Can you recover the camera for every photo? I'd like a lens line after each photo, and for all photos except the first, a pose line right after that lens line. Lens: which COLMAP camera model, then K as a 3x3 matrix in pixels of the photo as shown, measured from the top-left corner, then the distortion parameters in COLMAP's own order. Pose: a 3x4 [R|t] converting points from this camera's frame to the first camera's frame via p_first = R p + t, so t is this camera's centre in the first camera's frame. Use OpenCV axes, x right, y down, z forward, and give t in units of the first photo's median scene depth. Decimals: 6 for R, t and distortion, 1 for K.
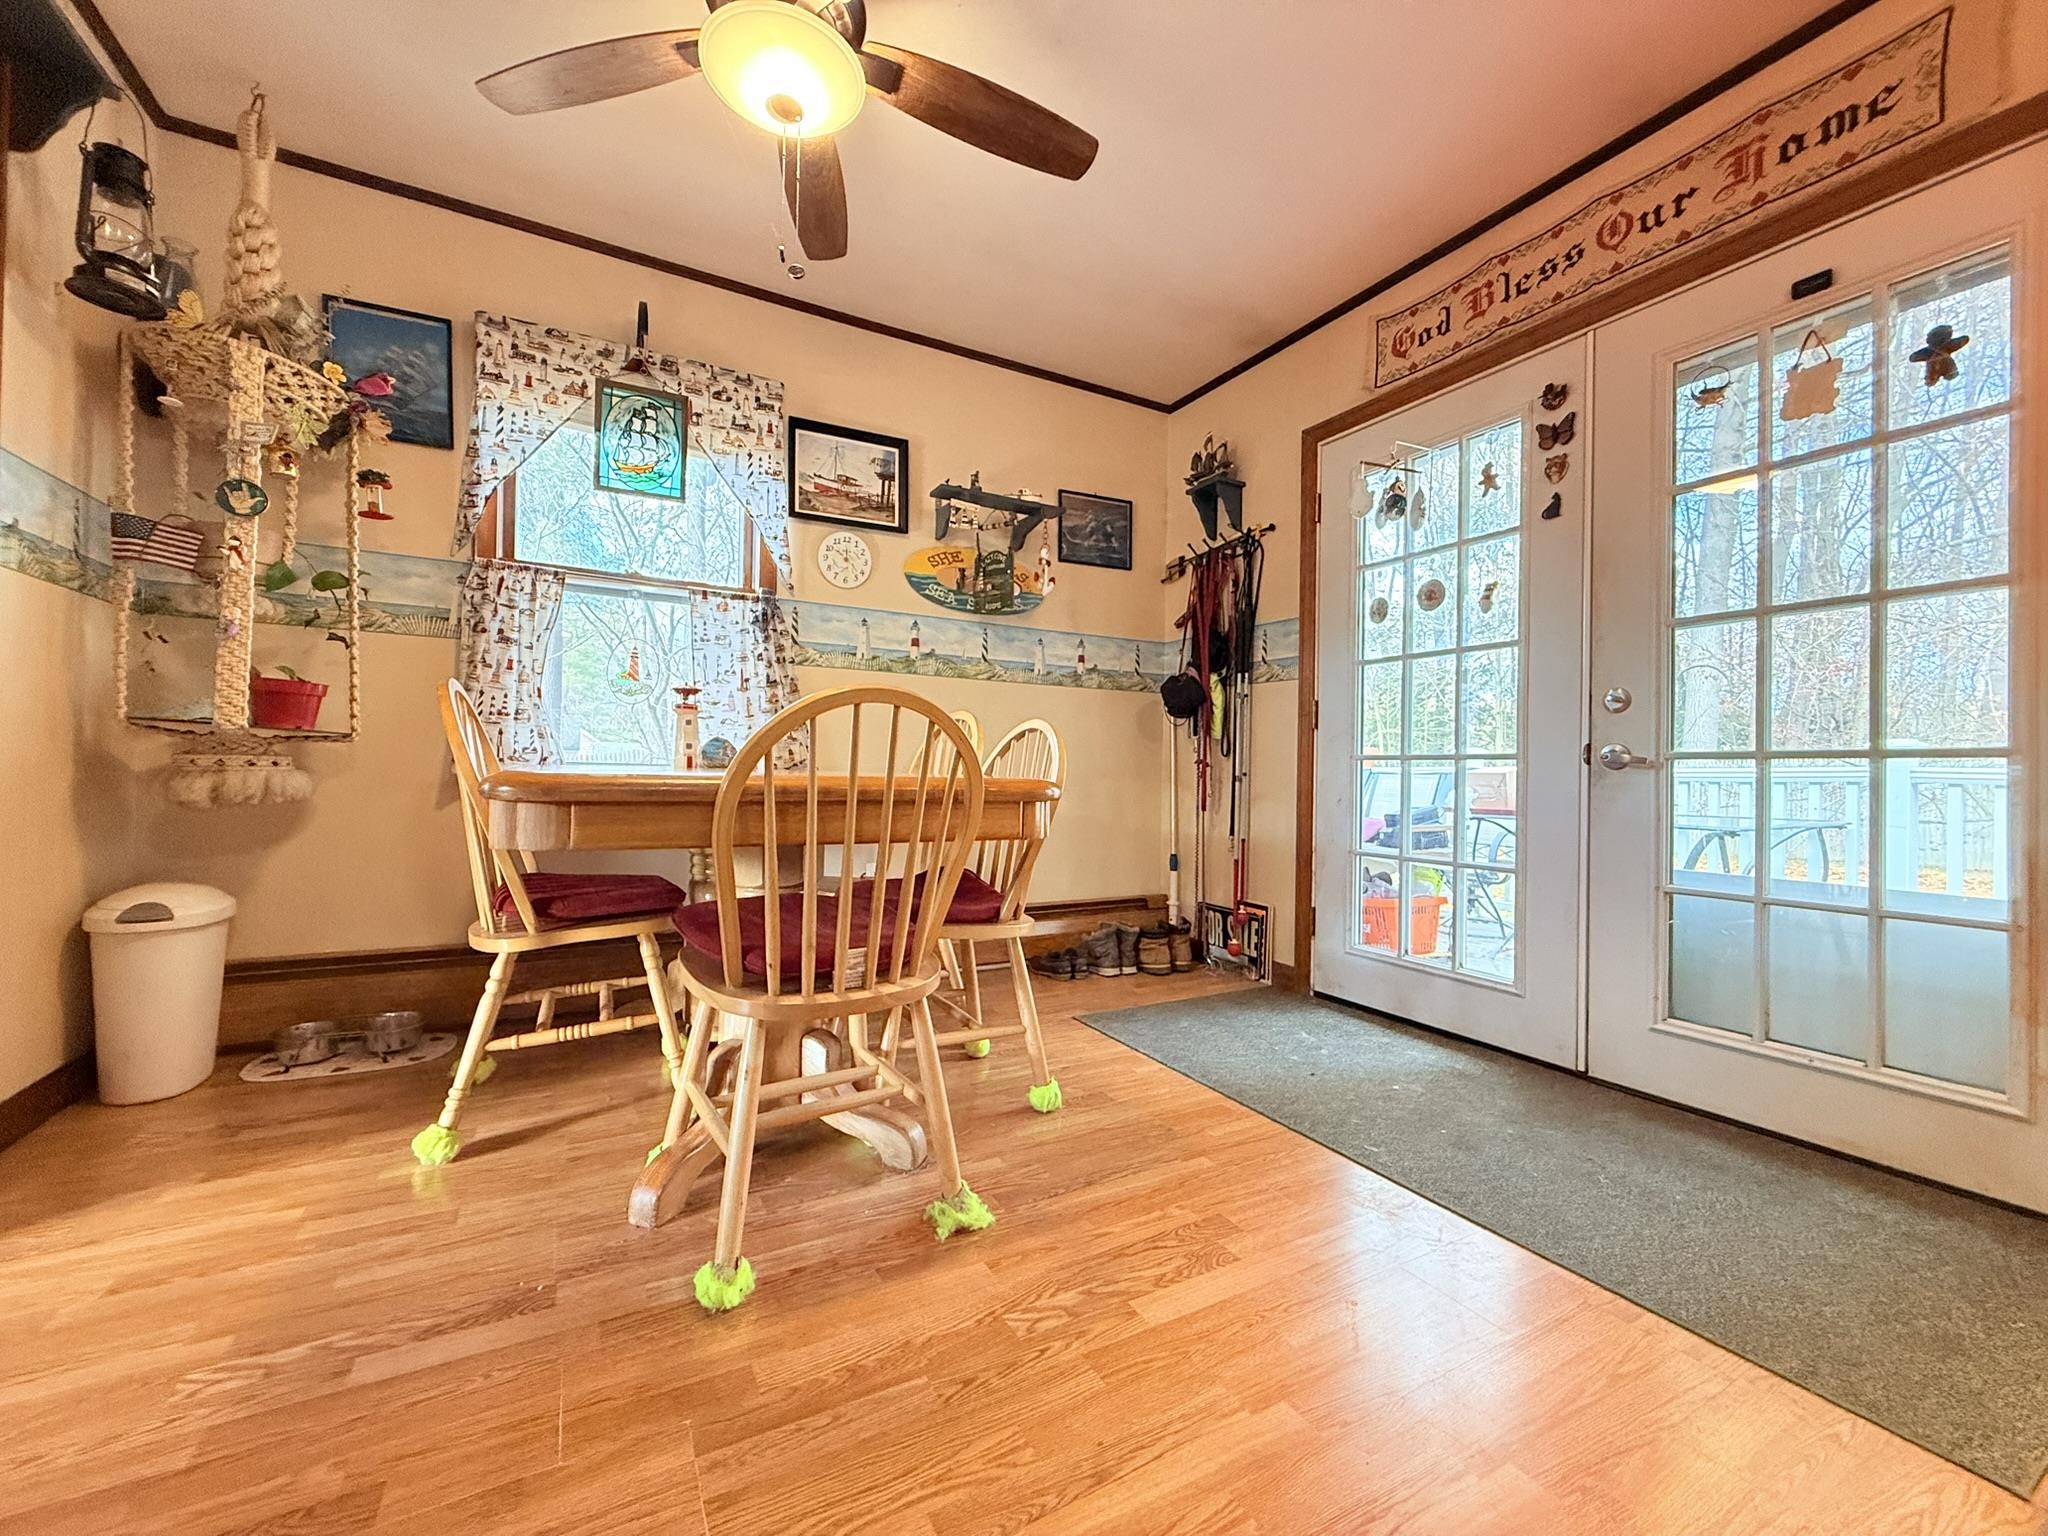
lens RADIAL K [[817.3, 0, 1013.9], [0, 817.3, 766.7], [0, 0, 1]] dist [0.004013, -0.001178]
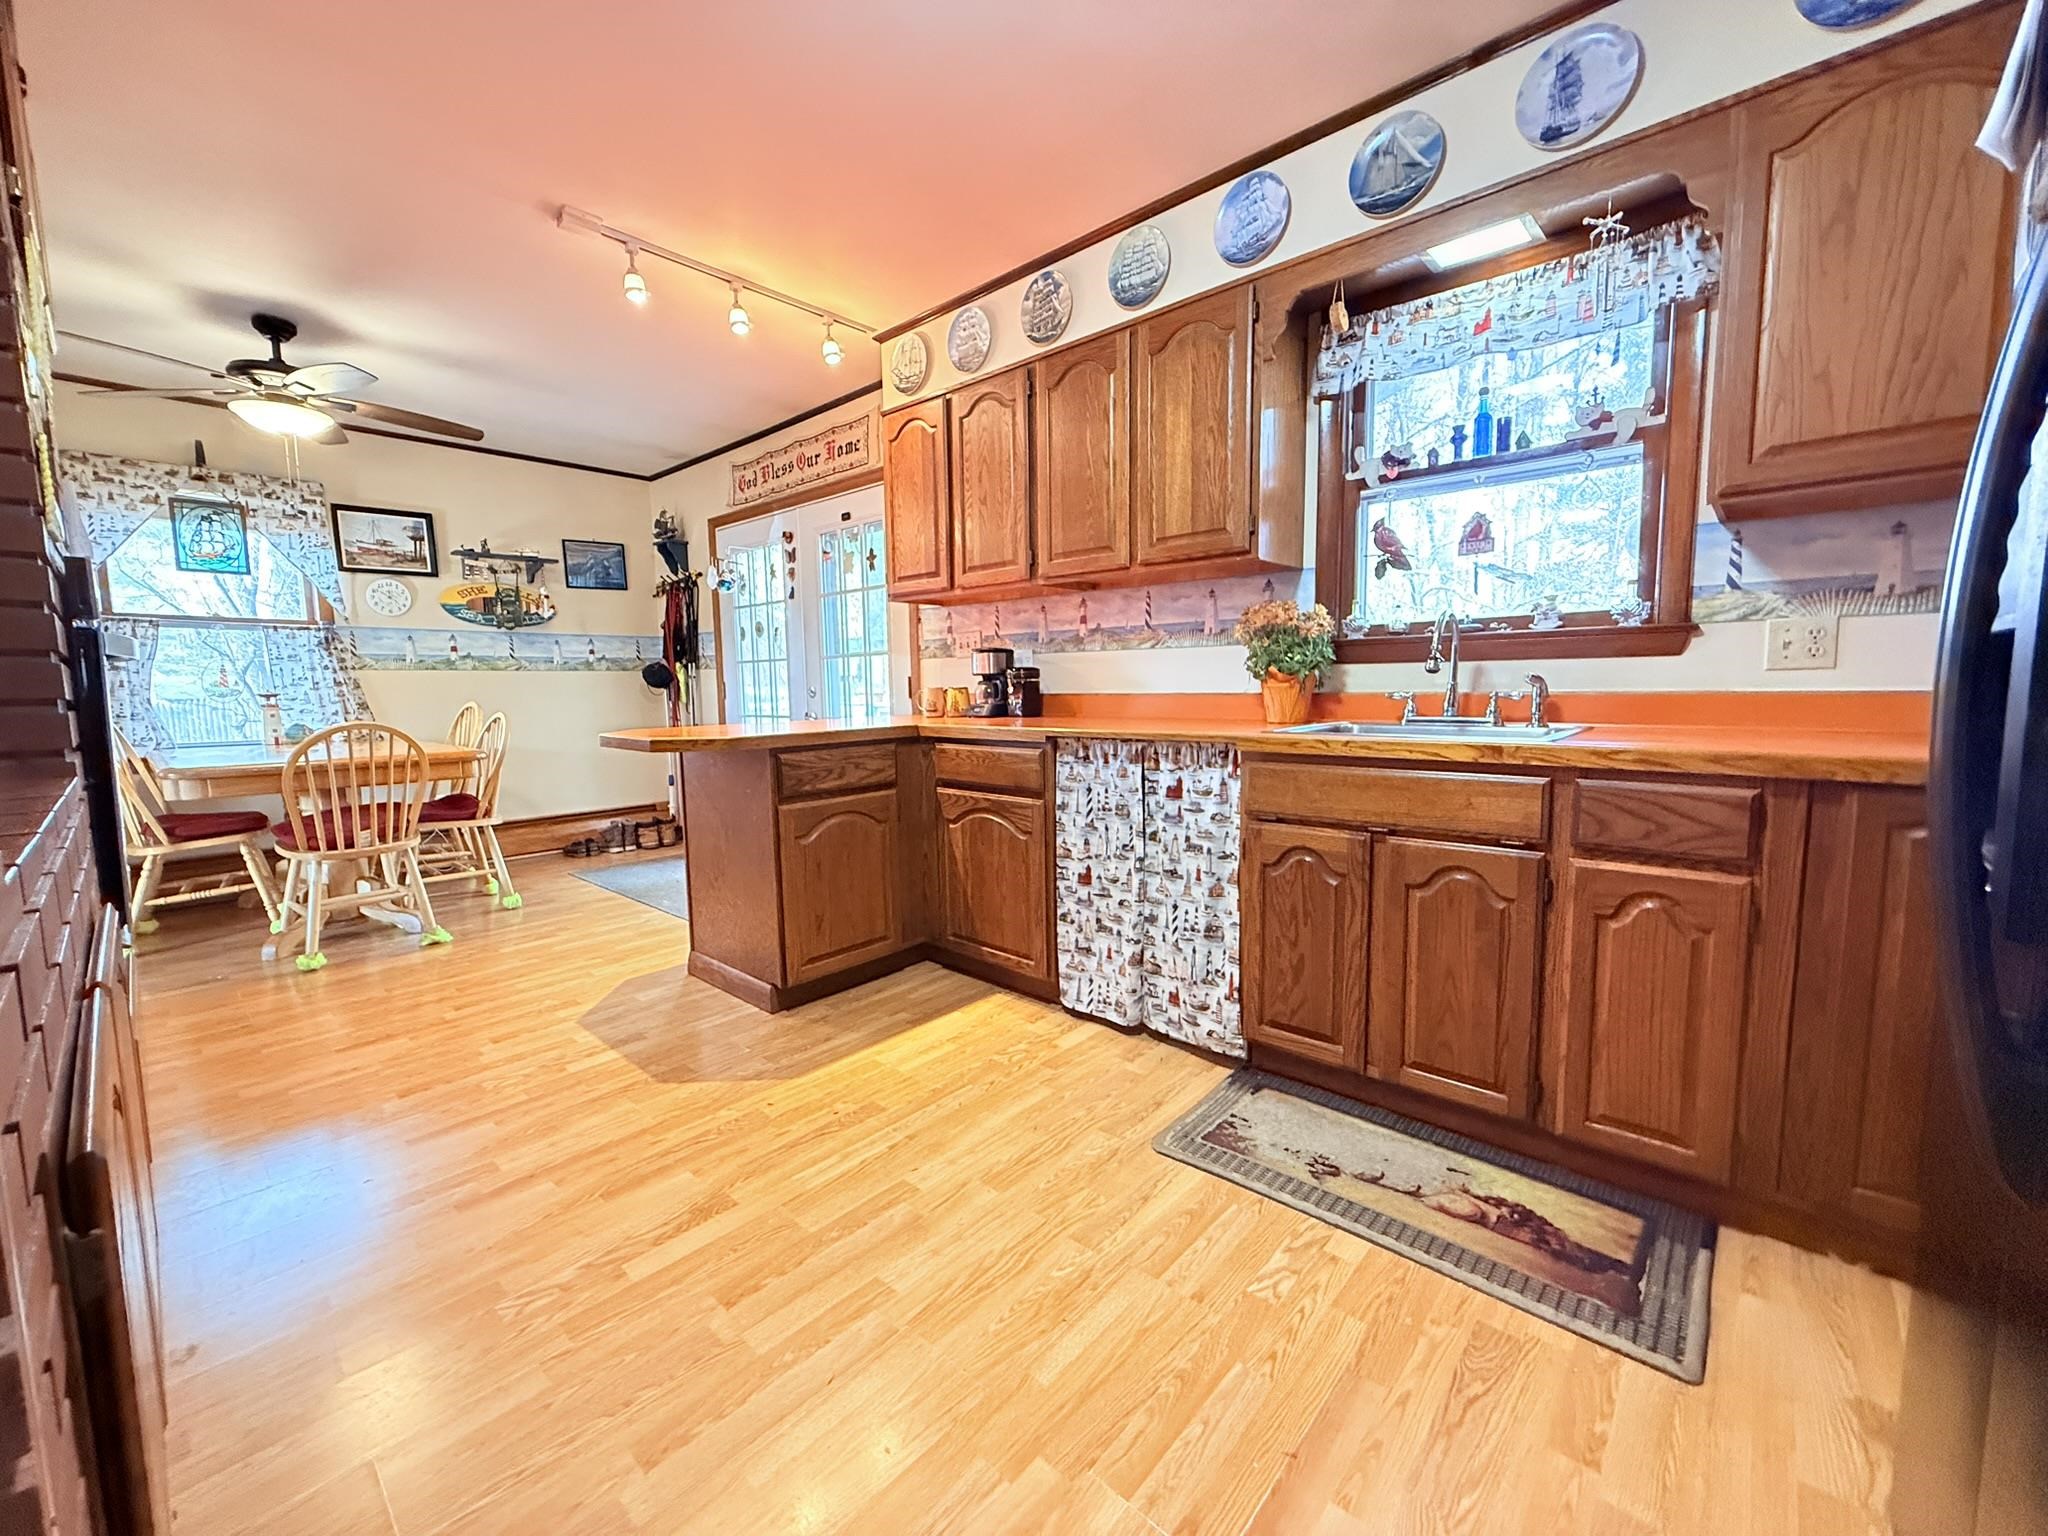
lens RADIAL K [[817.3, 0, 1017.7], [0, 817.3, 767.1], [0, 0, 1]] dist [0.004013, -0.001178]
pose [[0.943967, -0.065231, 0.323530, 0.414654], [0.030360, 0.993280, 0.111687, -0.082982], [-0.328641, -0.095606, 0.939603, -0.908815]]
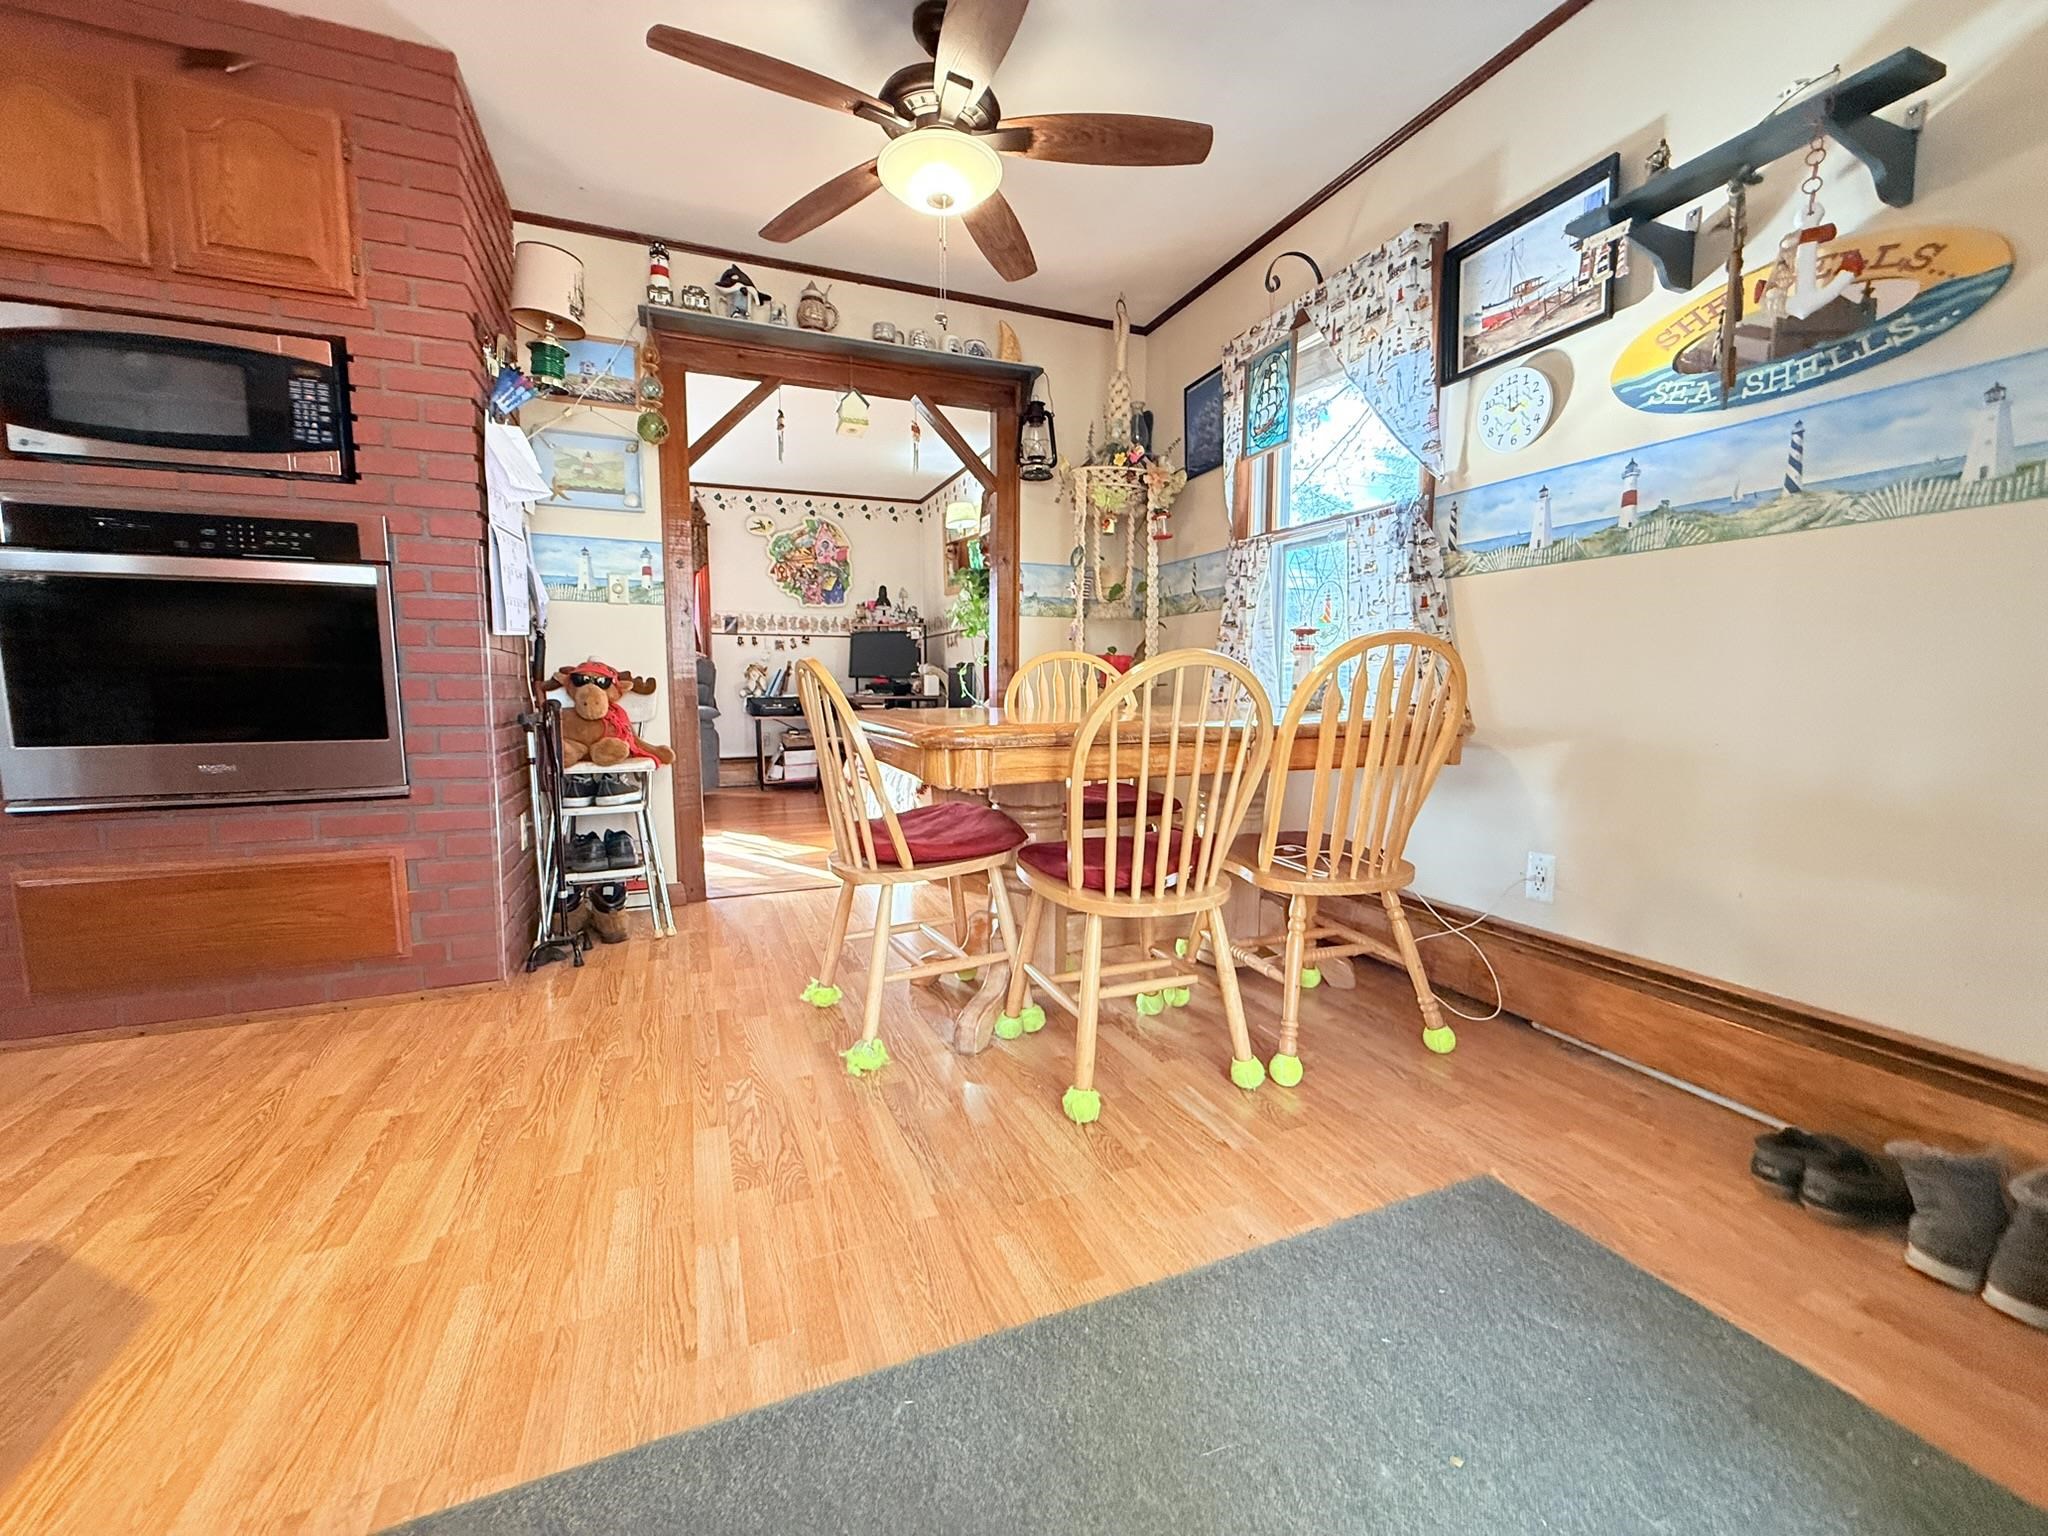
lens RADIAL K [[817.3, 0, 1018.2], [0, 817.3, 765.1], [0, 0, 1]] dist [0.004013, -0.001178]
pose [[-0.109548, 0.079719, -0.990780, 0.603095], [0.000418, 0.996782, 0.080155, -0.009701], [0.993981, 0.008367, -0.109228, 0.722824]]
